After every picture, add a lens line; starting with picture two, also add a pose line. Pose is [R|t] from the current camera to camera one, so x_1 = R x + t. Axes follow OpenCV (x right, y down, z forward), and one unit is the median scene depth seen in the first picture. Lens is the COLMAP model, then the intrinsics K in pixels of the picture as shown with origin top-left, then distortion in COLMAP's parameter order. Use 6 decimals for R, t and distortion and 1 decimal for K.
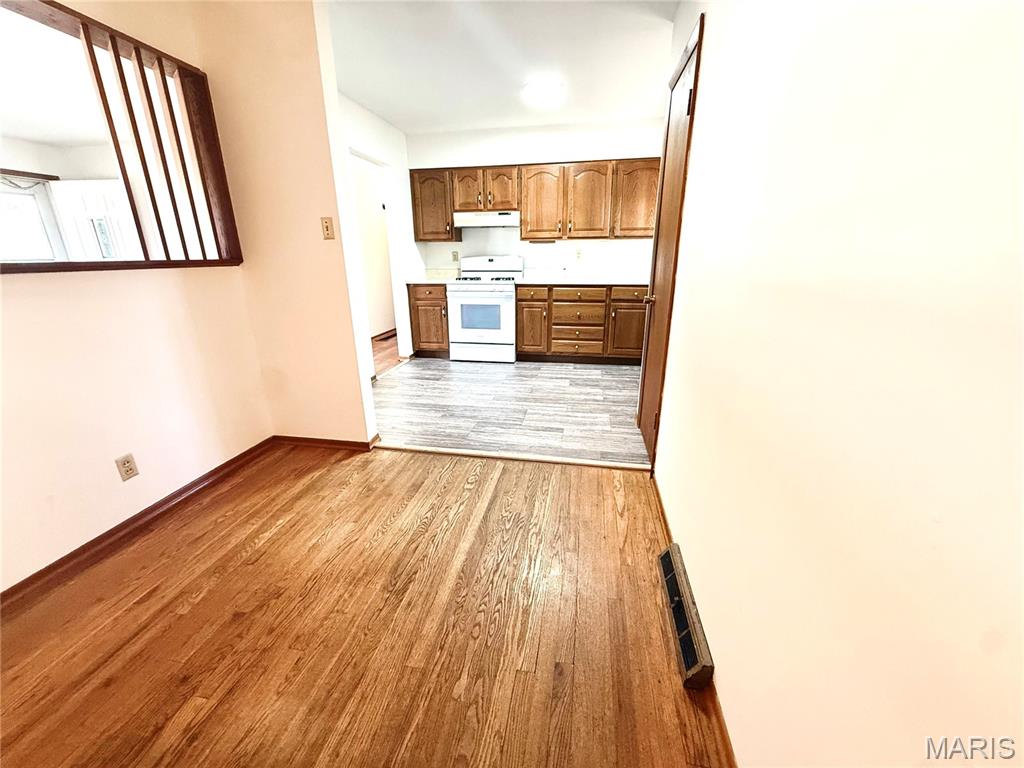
lens RADIAL K [[414.0, 0, 510.5], [0, 414.0, 385.6], [0, 0, 1]] dist [0.000616, 0.000115]
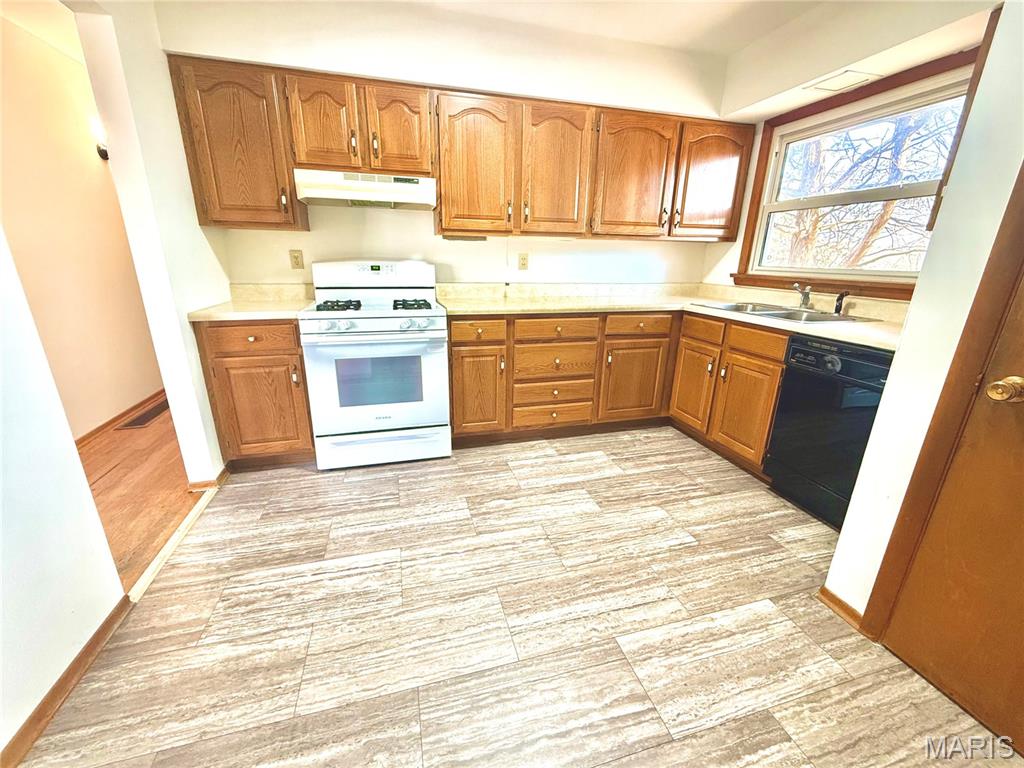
lens RADIAL K [[414.0, 0, 513.8], [0, 414.0, 384.8], [0, 0, 1]] dist [0.000616, 0.000115]
pose [[0.897380, -0.109411, 0.427478, -0.145899], [0.111850, 0.993534, 0.019491, -0.156198], [-0.426847, 0.030322, 0.903815, 0.484250]]
